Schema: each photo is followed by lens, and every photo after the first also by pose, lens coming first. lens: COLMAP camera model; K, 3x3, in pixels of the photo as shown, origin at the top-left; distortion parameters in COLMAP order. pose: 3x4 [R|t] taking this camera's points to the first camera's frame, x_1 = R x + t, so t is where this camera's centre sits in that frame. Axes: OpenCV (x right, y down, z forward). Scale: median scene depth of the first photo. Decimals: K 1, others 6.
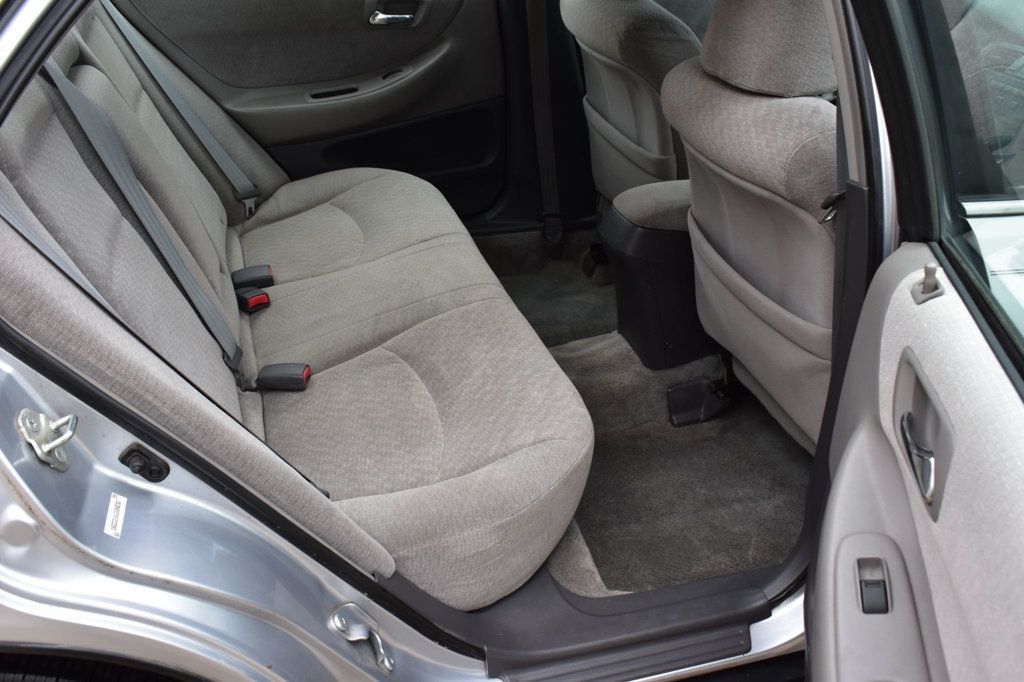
lens RADIAL K [[956.9, 0, 510.6], [0, 956.9, 340.4], [0, 0, 1]] dist [-0.086068, 0.000000]
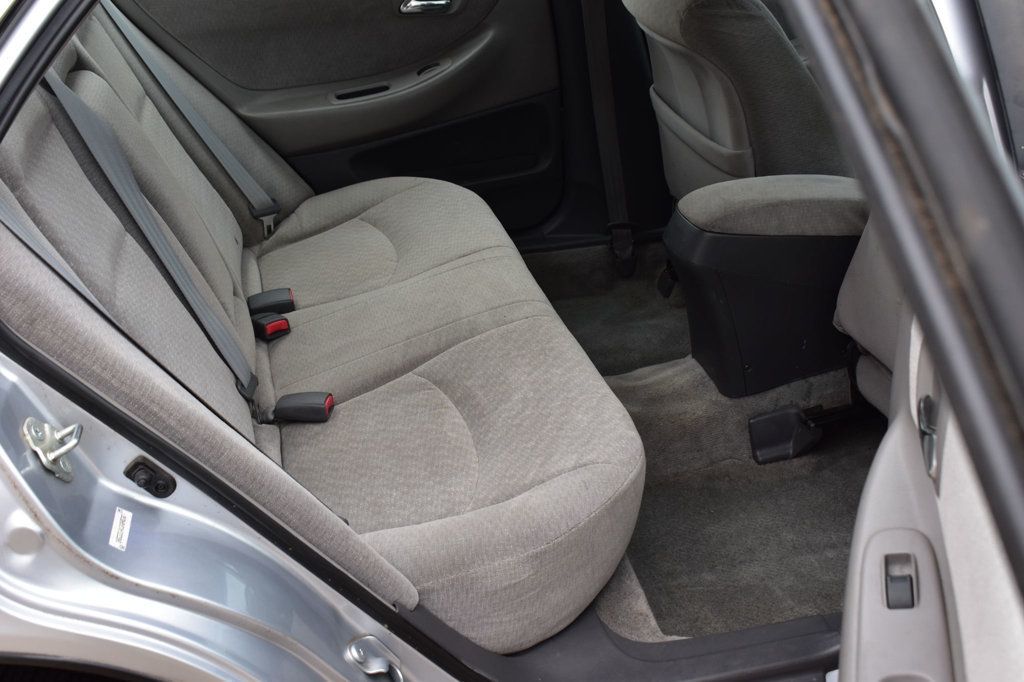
lens RADIAL K [[1204.6, 0, 512.4], [0, 1204.6, 340.2], [0, 0, 1]] dist [-0.065812, 0.000000]
pose [[0.996729, -0.023851, -0.077222, 0.045723], [0.020158, 0.998632, -0.048253, 0.032986], [0.078267, 0.046539, 0.995846, -0.113735]]
